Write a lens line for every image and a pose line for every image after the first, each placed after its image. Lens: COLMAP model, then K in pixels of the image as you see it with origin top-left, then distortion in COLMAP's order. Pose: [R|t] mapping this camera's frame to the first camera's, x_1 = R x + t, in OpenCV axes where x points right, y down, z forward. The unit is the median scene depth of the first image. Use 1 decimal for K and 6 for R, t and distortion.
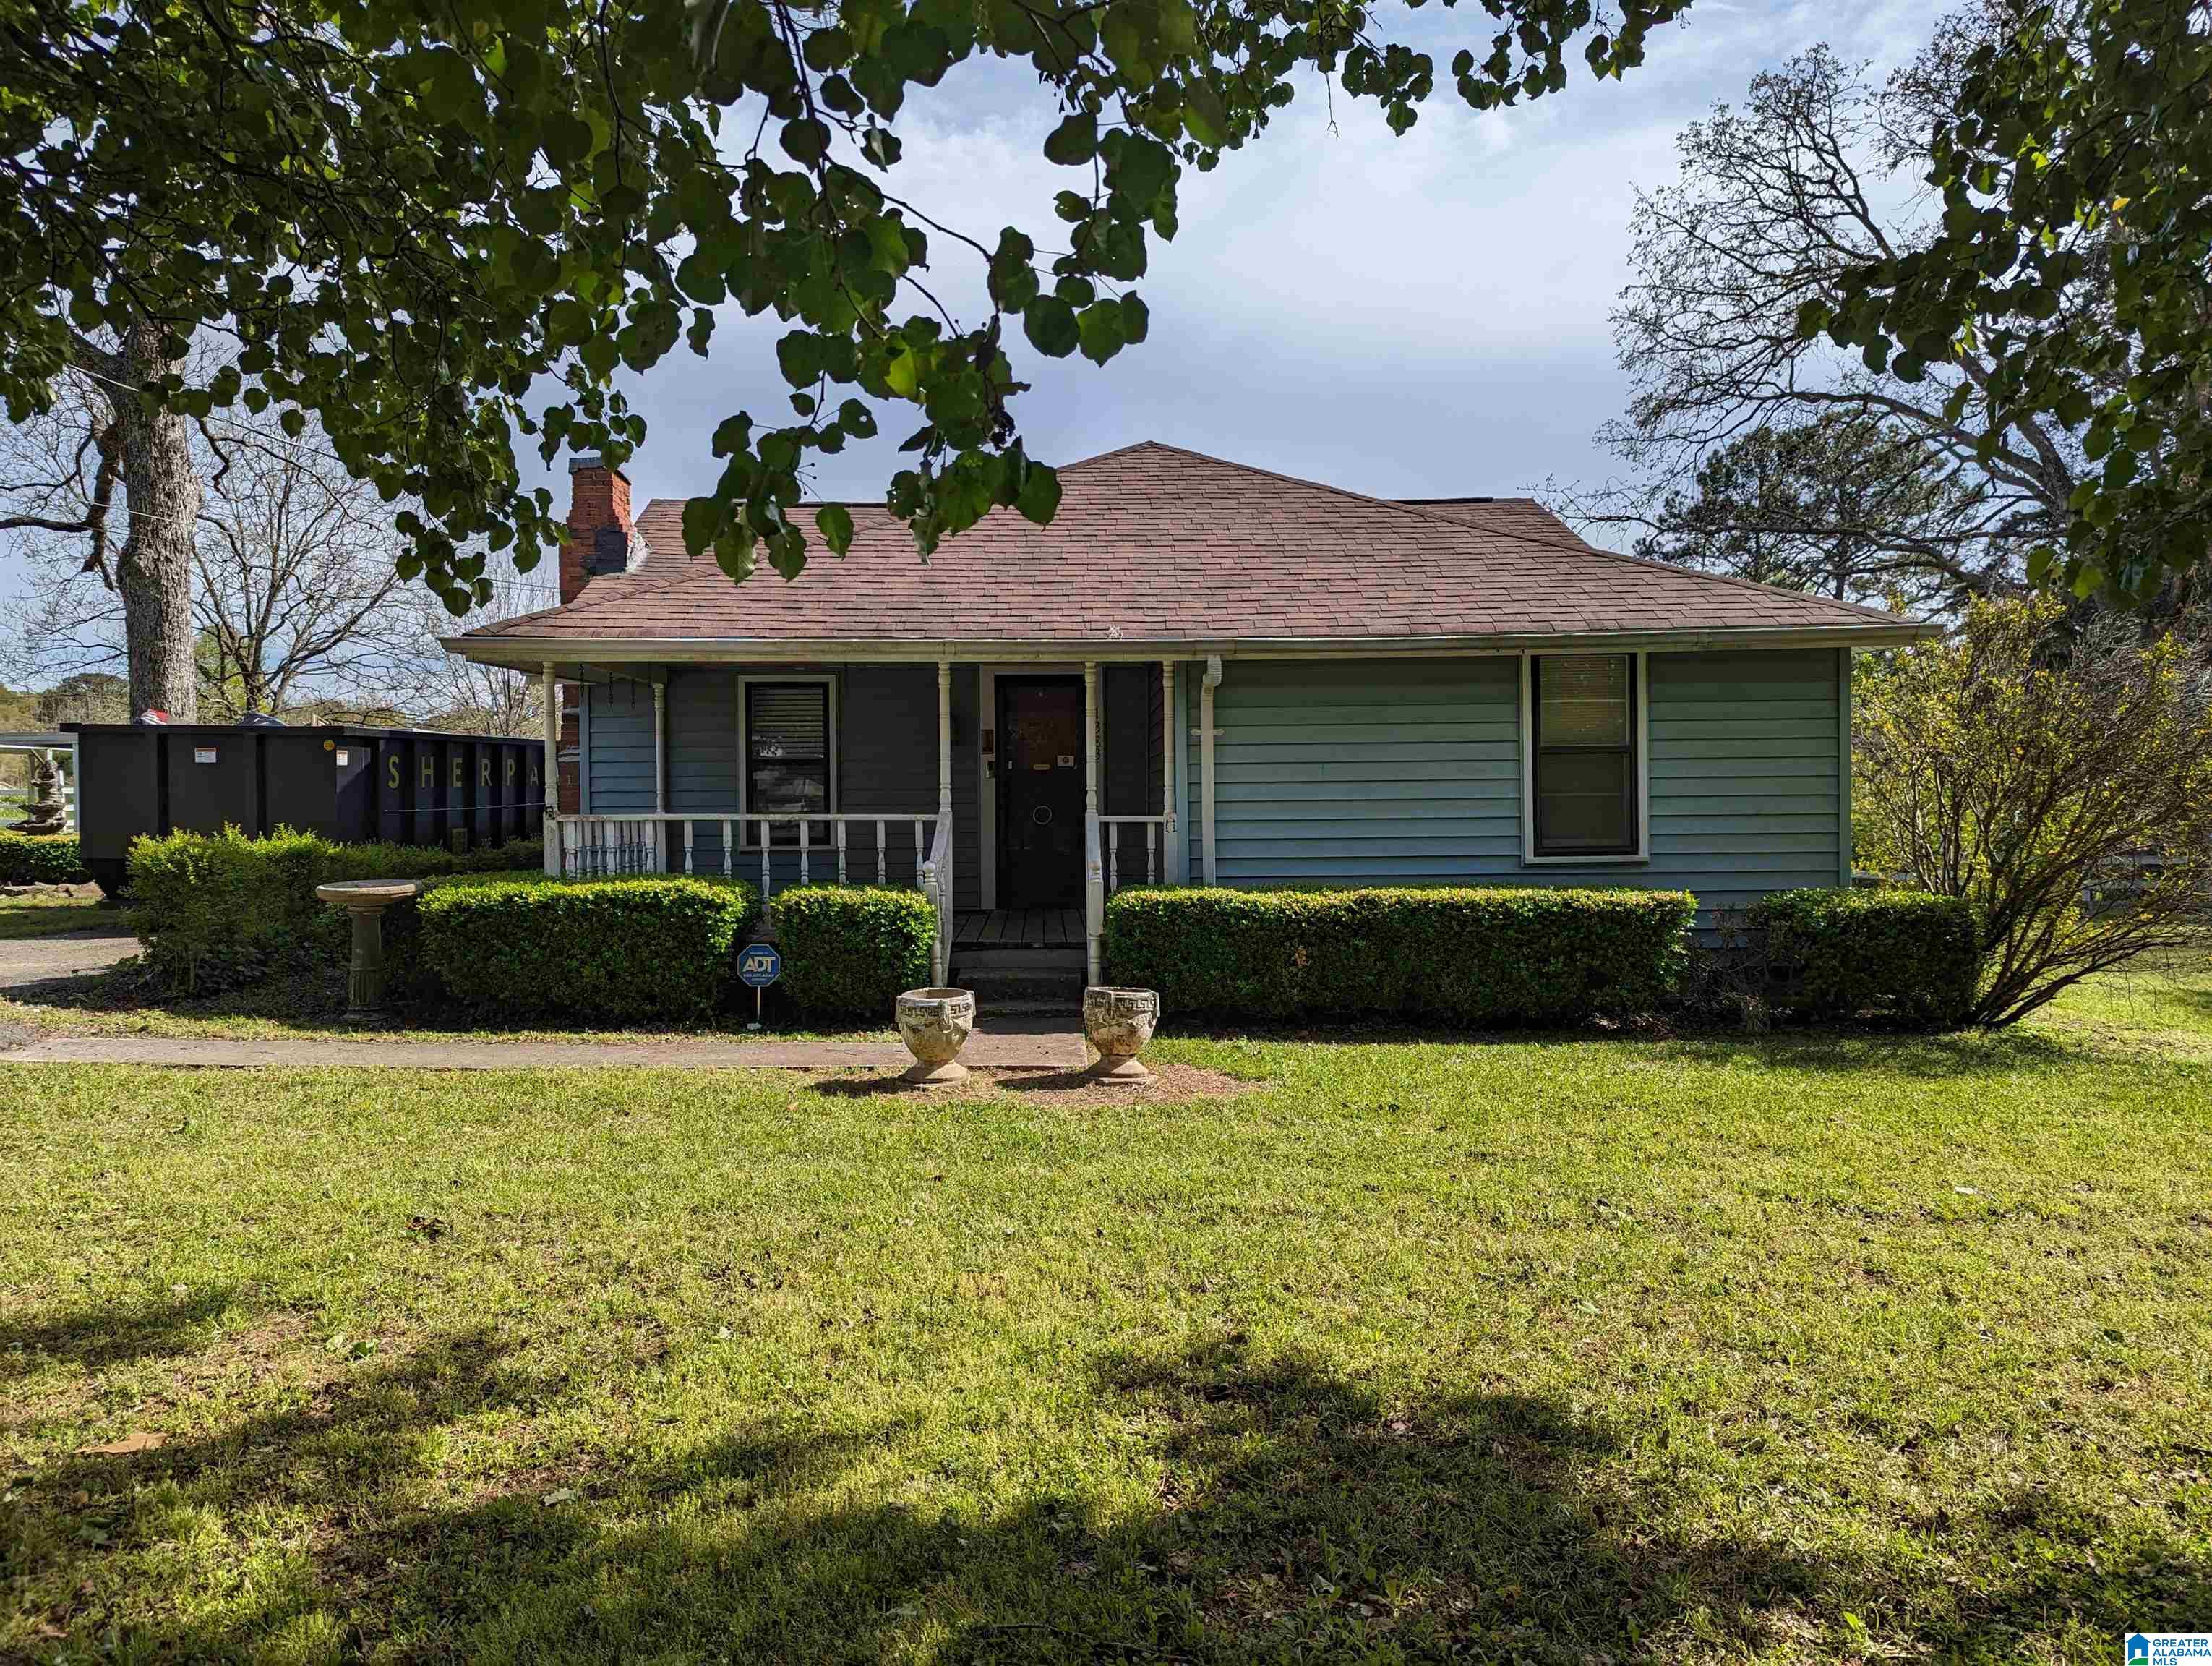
lens RADIAL K [[1564.6, 0, 1102.7], [0, 1564.6, 827.7], [0, 0, 1]] dist [0.058372, -0.049943]
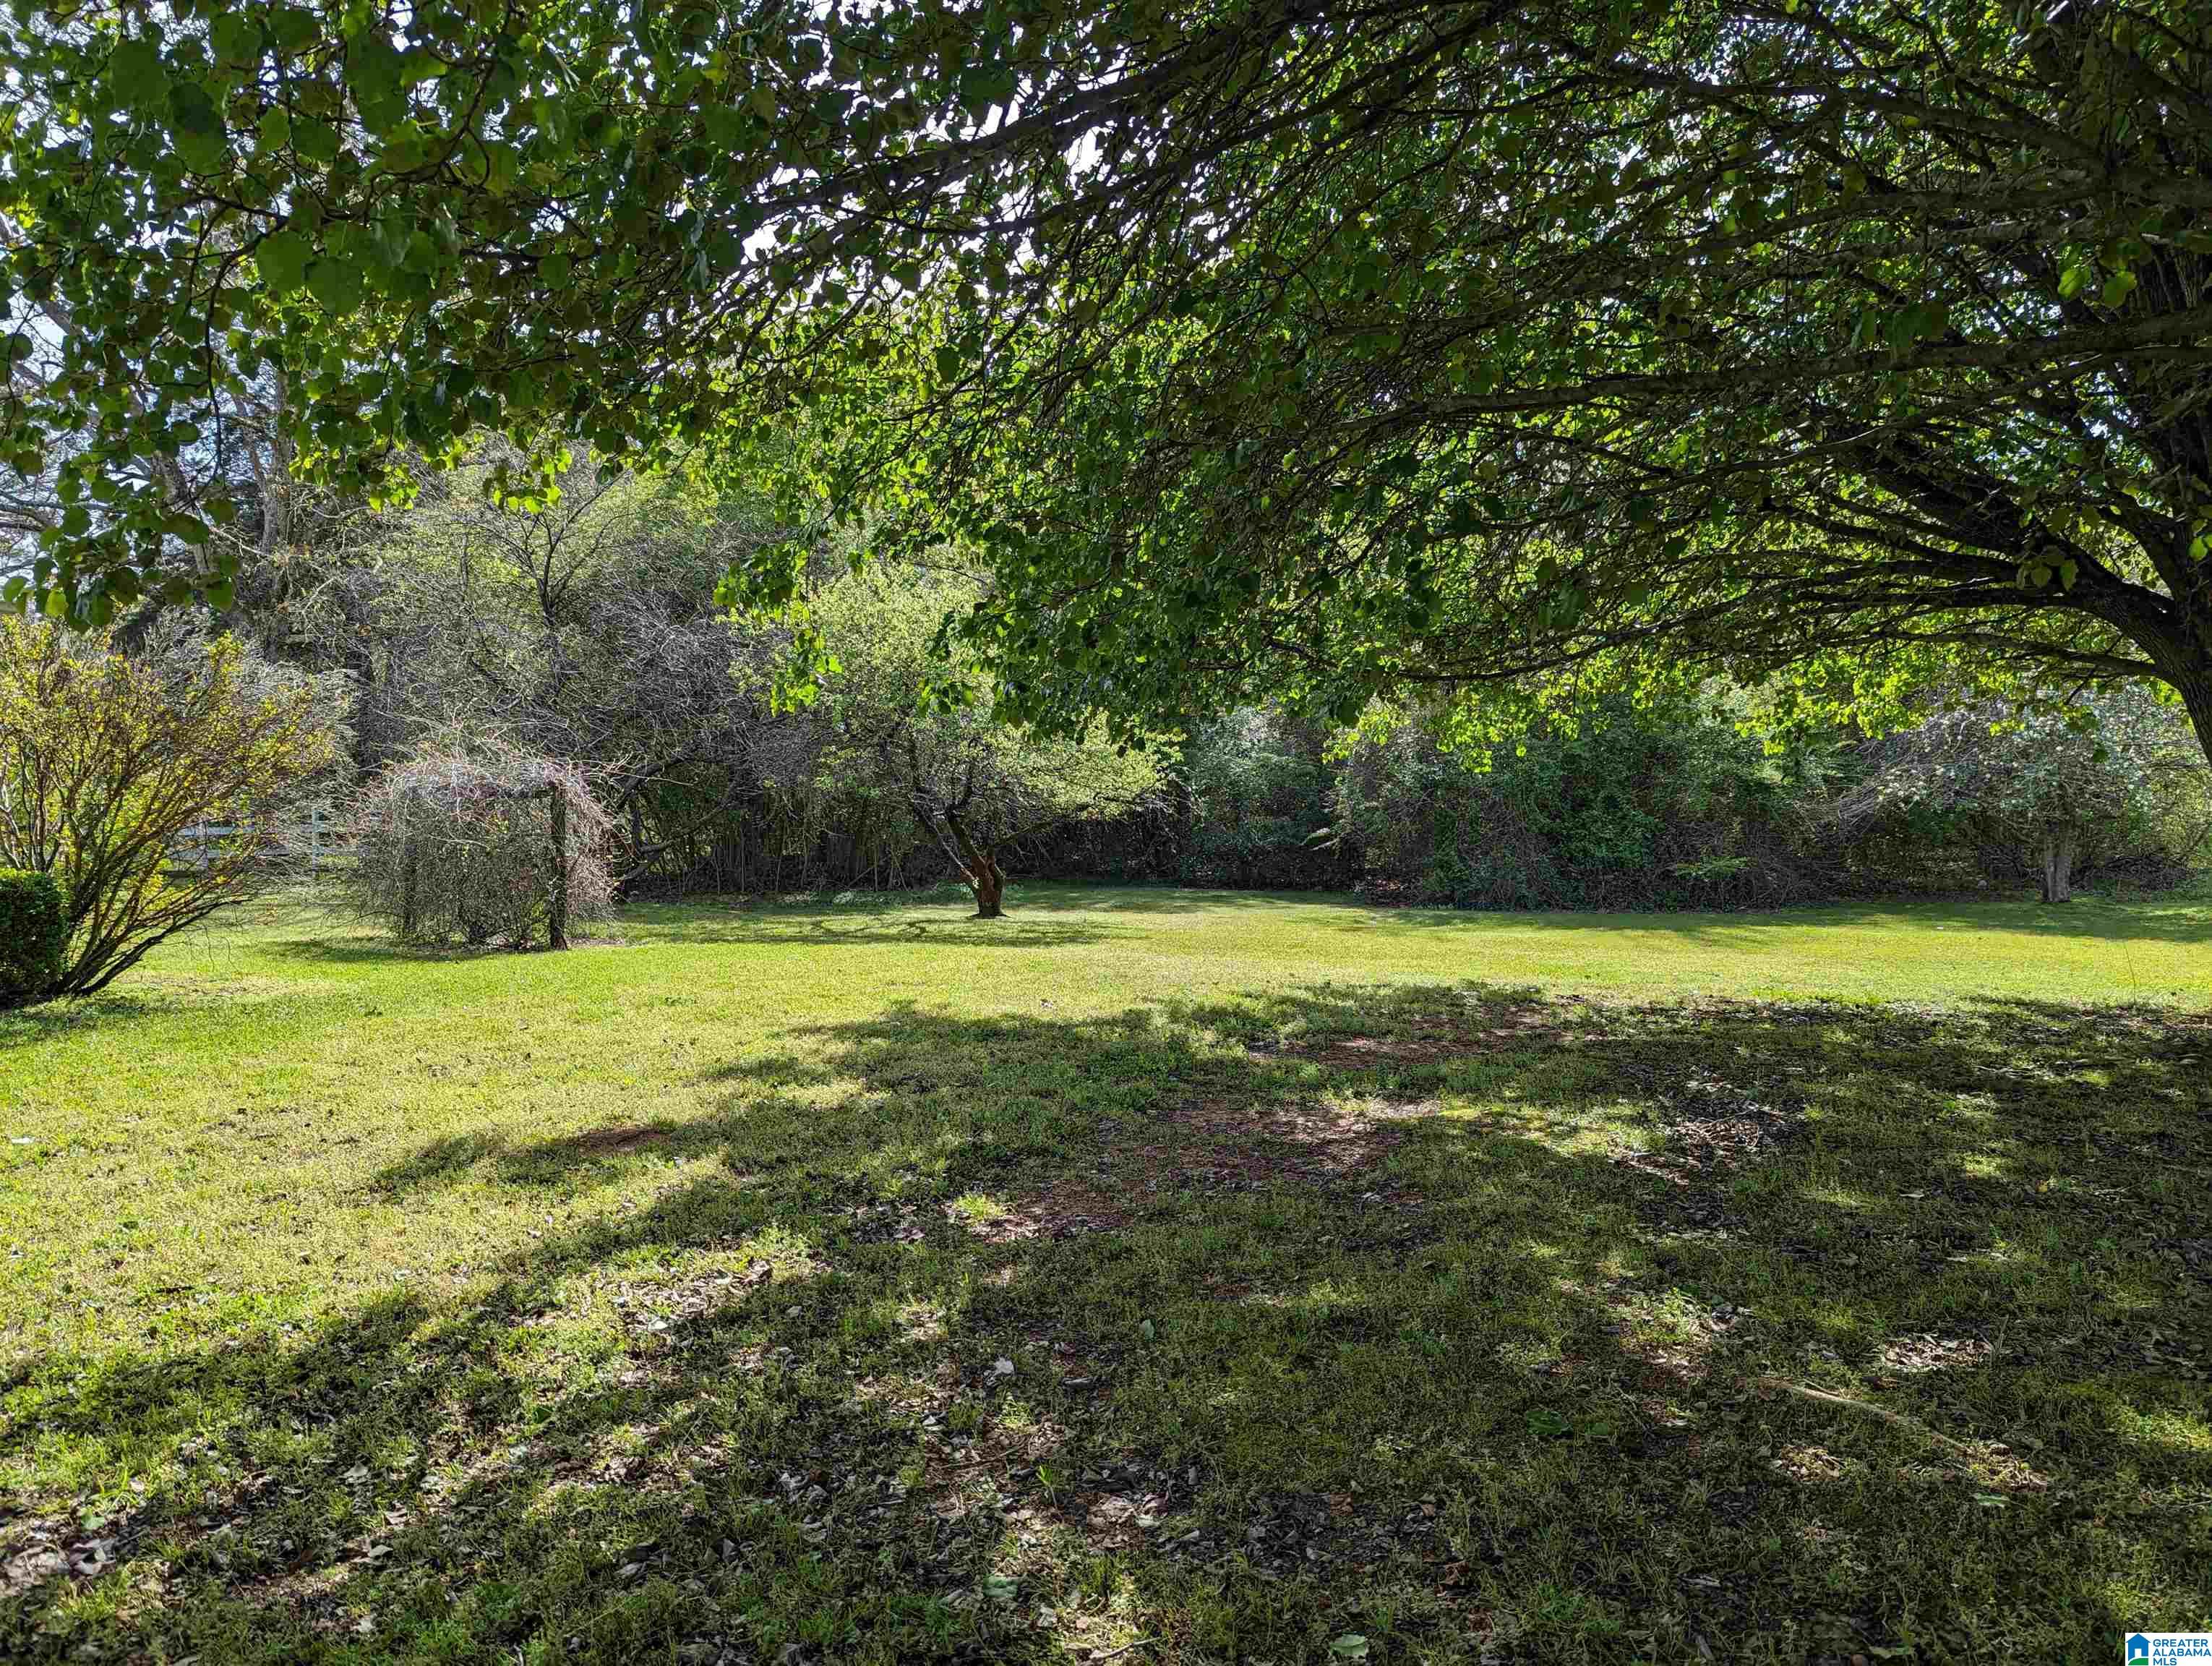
lens RADIAL K [[1564.6, 0, 1096.9], [0, 1564.6, 821.2], [0, 0, 1]] dist [0.058372, -0.049943]
pose [[0.491322, -0.025952, 0.870591, -0.018868], [0.015108, 0.999660, 0.021273, -0.000238], [-0.870847, 0.002701, 0.491547, -0.099302]]
